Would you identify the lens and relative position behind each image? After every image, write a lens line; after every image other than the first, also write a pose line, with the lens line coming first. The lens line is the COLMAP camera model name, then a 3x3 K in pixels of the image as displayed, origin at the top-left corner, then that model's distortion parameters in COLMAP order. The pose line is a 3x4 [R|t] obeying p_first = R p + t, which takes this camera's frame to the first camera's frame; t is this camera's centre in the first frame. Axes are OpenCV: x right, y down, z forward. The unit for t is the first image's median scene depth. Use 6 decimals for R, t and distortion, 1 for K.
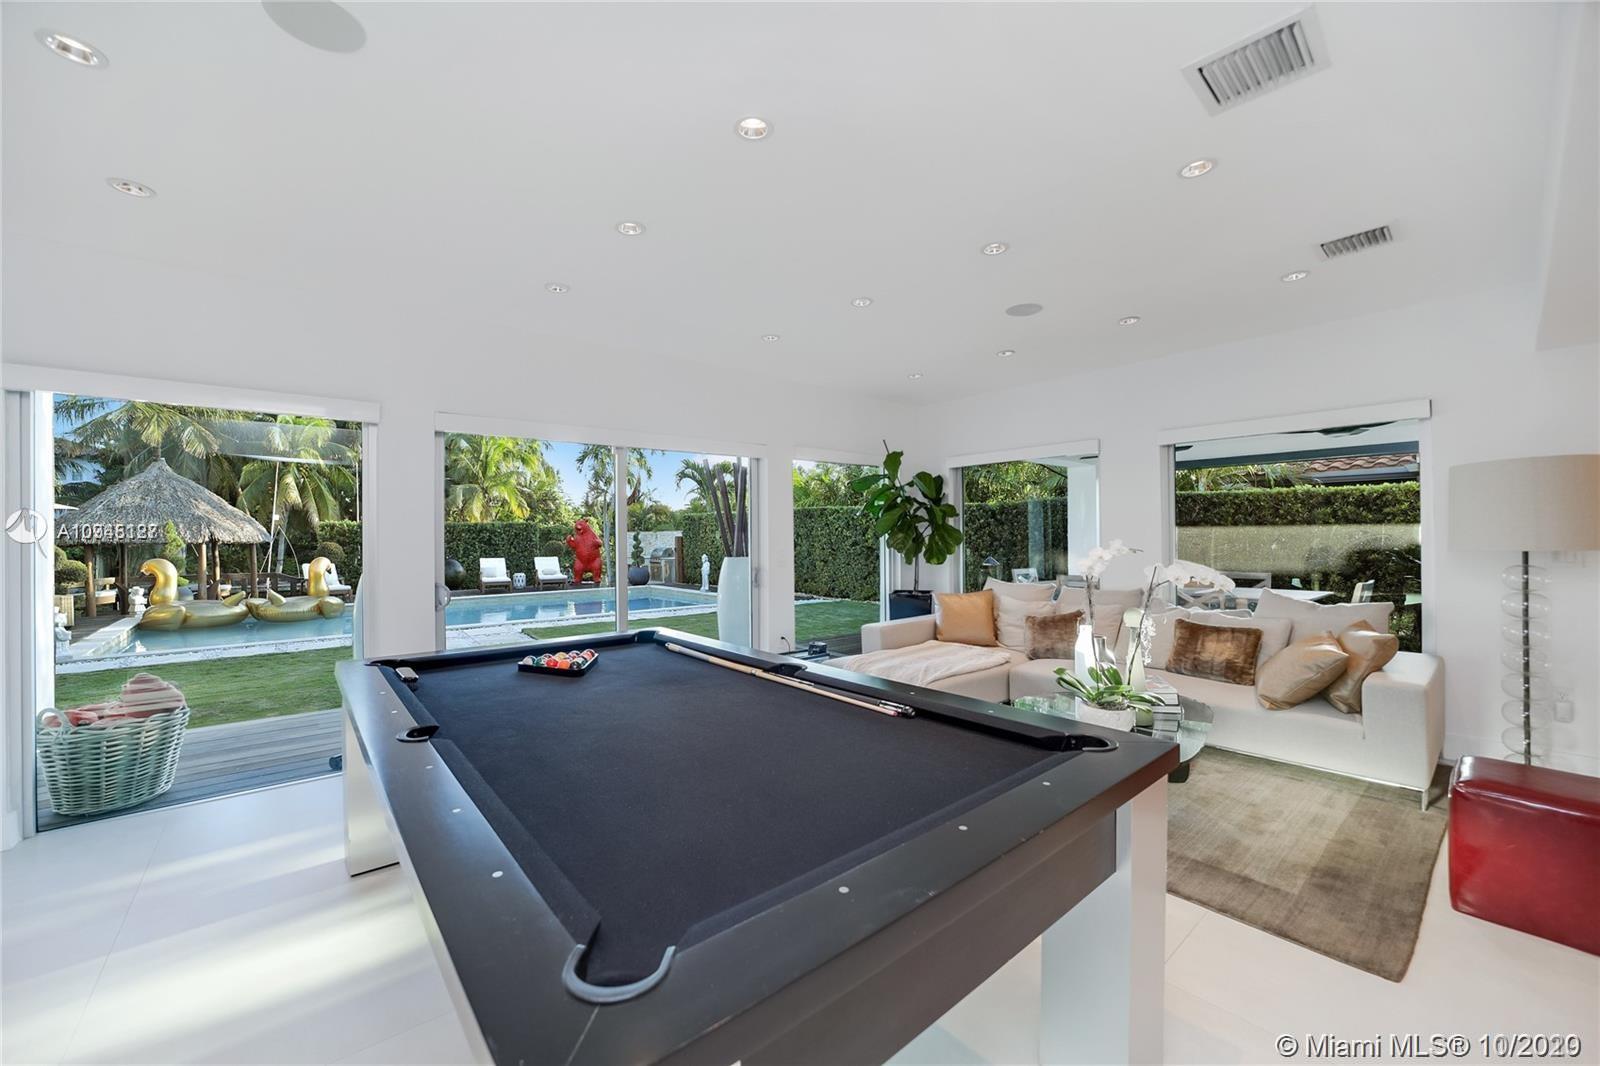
lens RADIAL K [[618.9, 0, 784.4], [0, 618.9, 534.2], [0, 0, 1]] dist [-0.026309, 0.001885]
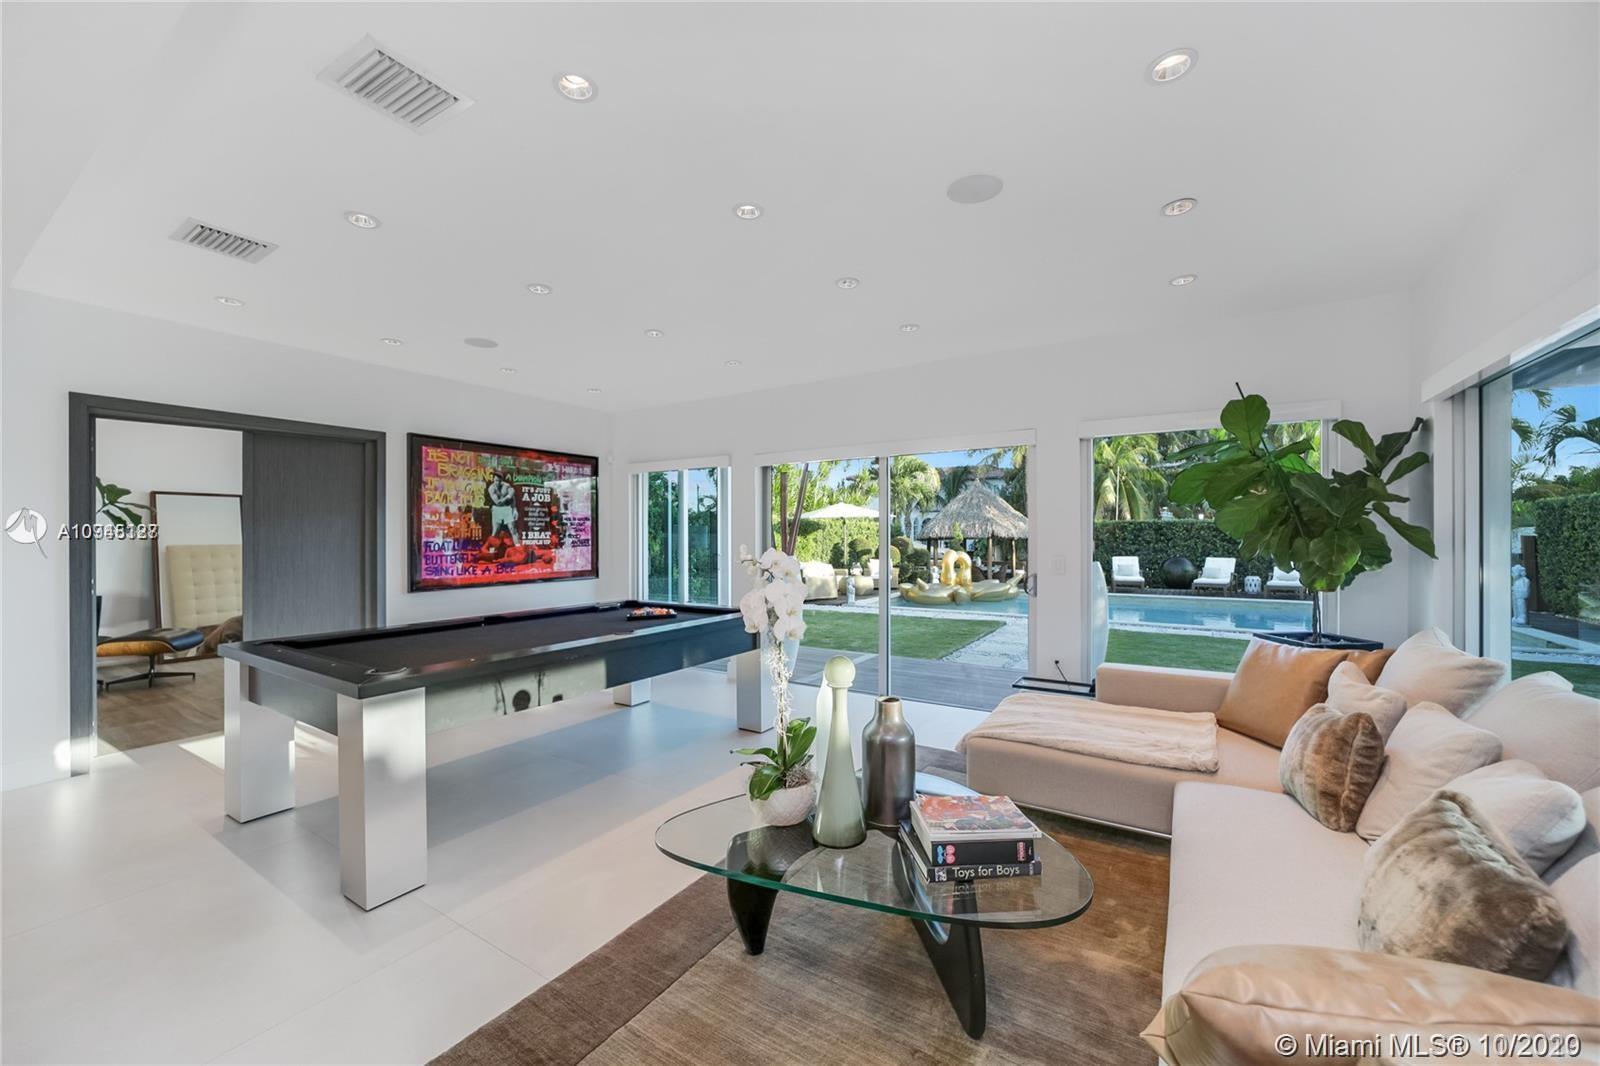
lens RADIAL K [[618.9, 0, 795.4], [0, 618.9, 534.6], [0, 0, 1]] dist [-0.026309, 0.001885]
pose [[0.318546, 0.006054, -0.947888, 0.186726], [0.000166, 0.999979, 0.006442, -0.001106], [0.947907, -0.002209, 0.318539, 0.124888]]
